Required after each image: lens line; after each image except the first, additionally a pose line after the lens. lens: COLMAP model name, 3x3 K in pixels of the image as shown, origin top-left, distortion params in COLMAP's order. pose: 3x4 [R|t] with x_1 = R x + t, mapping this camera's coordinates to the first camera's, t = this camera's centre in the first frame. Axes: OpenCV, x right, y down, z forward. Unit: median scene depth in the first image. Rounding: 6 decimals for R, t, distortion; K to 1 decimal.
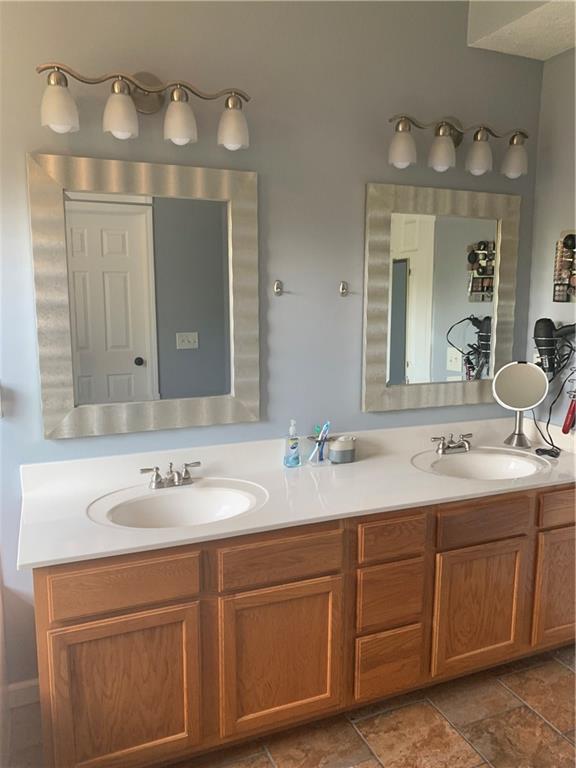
lens RADIAL K [[588.6, 0, 288.1], [0, 588.6, 381.9], [0, 0, 1]] dist [0.013556, -0.004566]
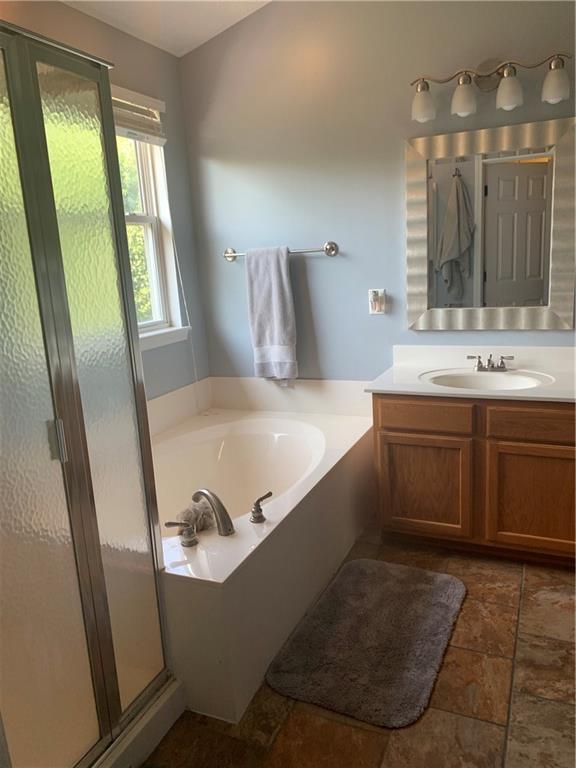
lens RADIAL K [[588.6, 0, 289.2], [0, 588.6, 381.4], [0, 0, 1]] dist [0.013556, -0.004566]
pose [[0.688331, 0.113987, -0.716385, 0.501192], [-0.048940, 0.992624, 0.110917, 0.078421], [0.723744, -0.041288, 0.688832, -0.293065]]
